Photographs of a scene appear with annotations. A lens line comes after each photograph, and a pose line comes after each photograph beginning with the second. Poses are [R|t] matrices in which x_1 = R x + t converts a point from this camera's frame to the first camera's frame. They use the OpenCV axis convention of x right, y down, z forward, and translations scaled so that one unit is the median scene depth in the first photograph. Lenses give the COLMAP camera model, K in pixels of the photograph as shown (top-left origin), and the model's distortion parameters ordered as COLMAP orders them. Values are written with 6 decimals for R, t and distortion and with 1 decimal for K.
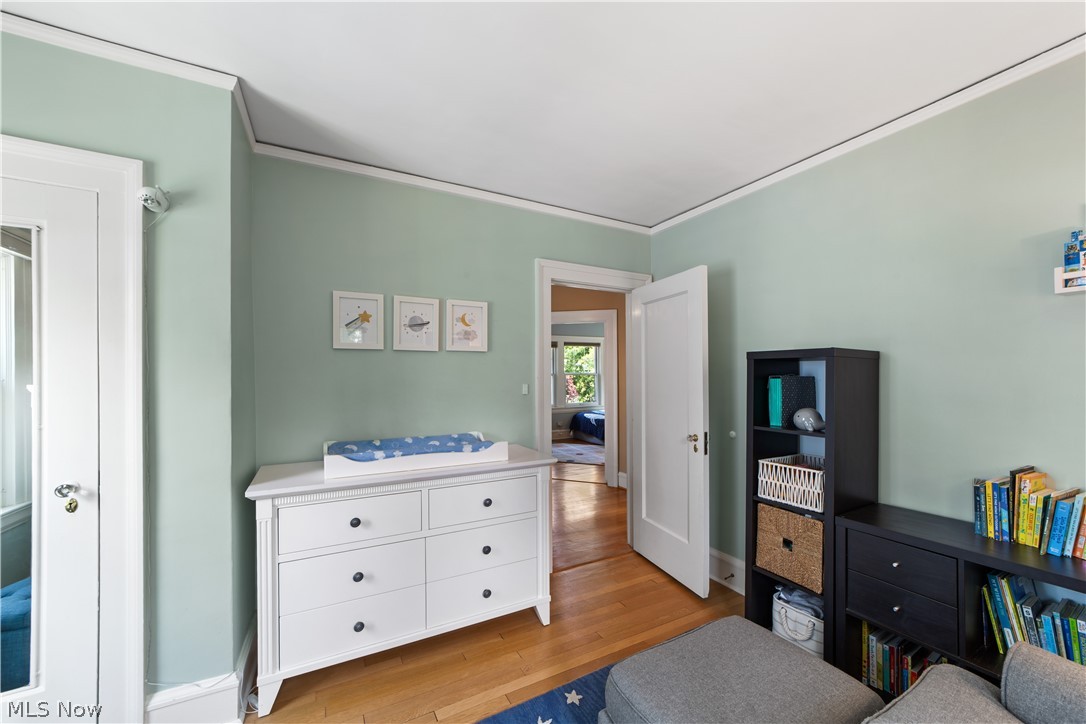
lens RADIAL K [[419.2, 0, 542.5], [0, 419.2, 367.6], [0, 0, 1]] dist [-0.007107, 0.001146]
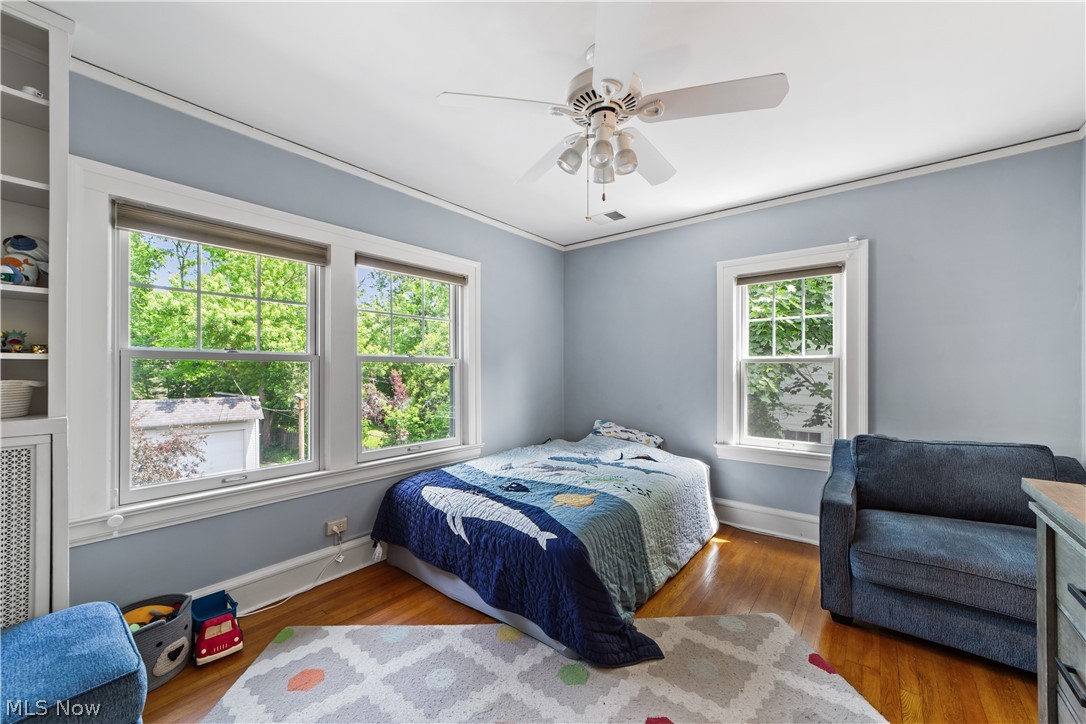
lens RADIAL K [[419.2, 0, 546.6], [0, 419.2, 366.7], [0, 0, 1]] dist [-0.007107, 0.001146]
pose [[0.920681, 0.005870, 0.390271, 0.058855], [-0.007480, 0.999969, 0.002606, 0.019495], [-0.390243, -0.005319, 0.920696, 0.634840]]
